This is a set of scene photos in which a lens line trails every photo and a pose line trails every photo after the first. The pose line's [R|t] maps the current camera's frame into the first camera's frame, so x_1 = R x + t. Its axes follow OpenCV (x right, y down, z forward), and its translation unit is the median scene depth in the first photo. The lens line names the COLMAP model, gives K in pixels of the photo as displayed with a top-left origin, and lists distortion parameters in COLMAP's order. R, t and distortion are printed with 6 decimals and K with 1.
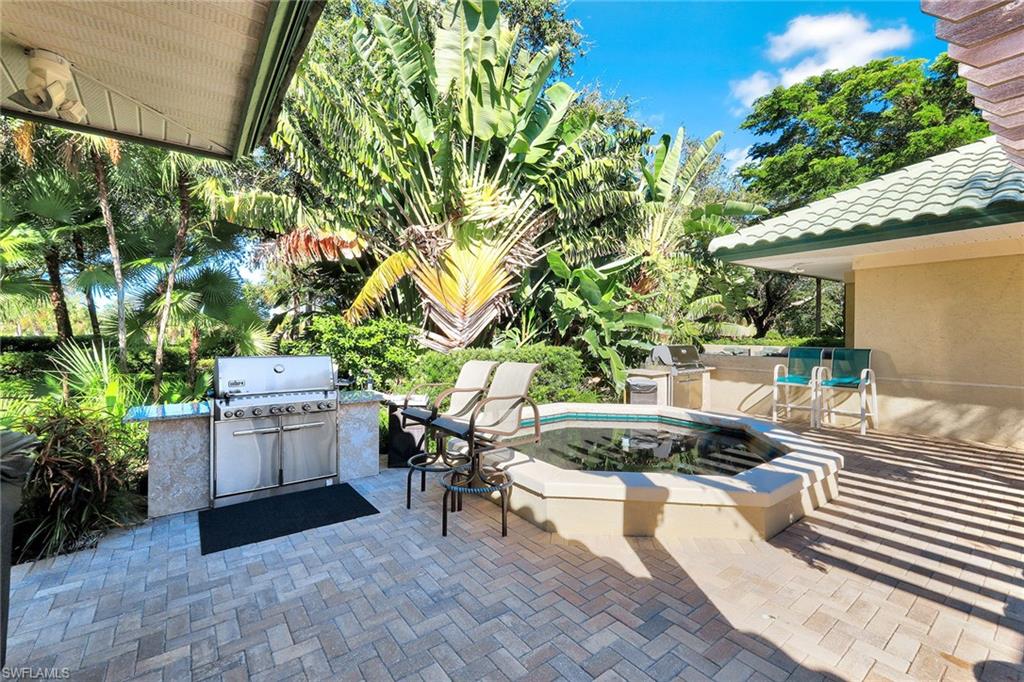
lens RADIAL K [[418.2, 0, 508.9], [0, 418.2, 339.2], [0, 0, 1]] dist [0.001156, 0.000052]
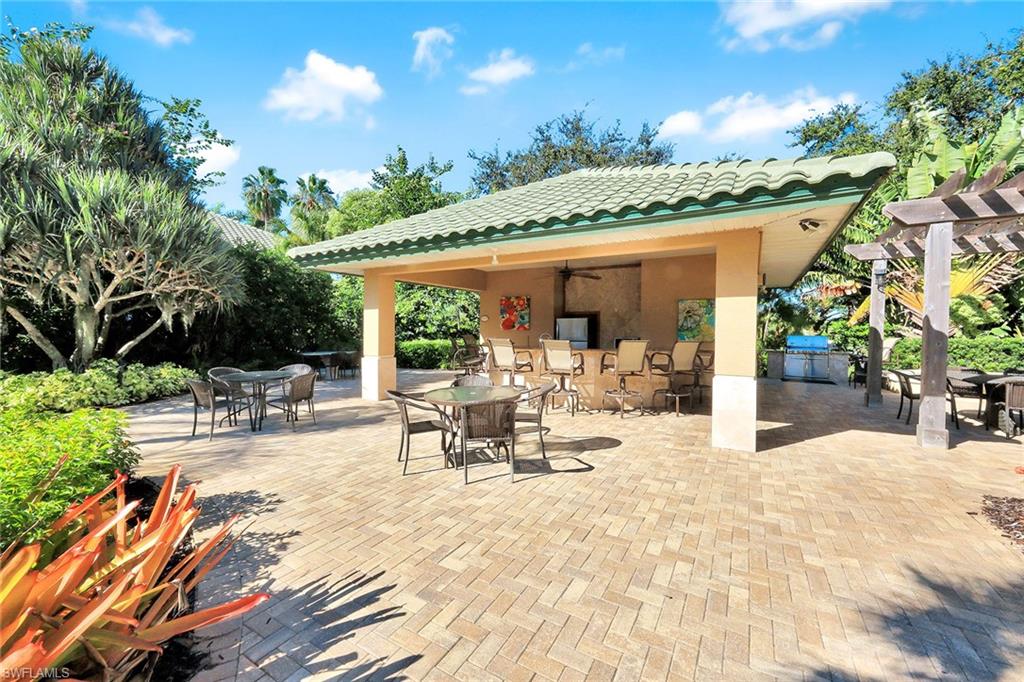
lens RADIAL K [[418.2, 0, 508.4], [0, 418.2, 340.0], [0, 0, 1]] dist [0.001156, 0.000052]
pose [[0.362741, 0.034760, -0.931241, 0.844297], [-0.020626, 0.999359, 0.029268, 0.013714], [0.931662, 0.008591, 0.363225, -1.201226]]
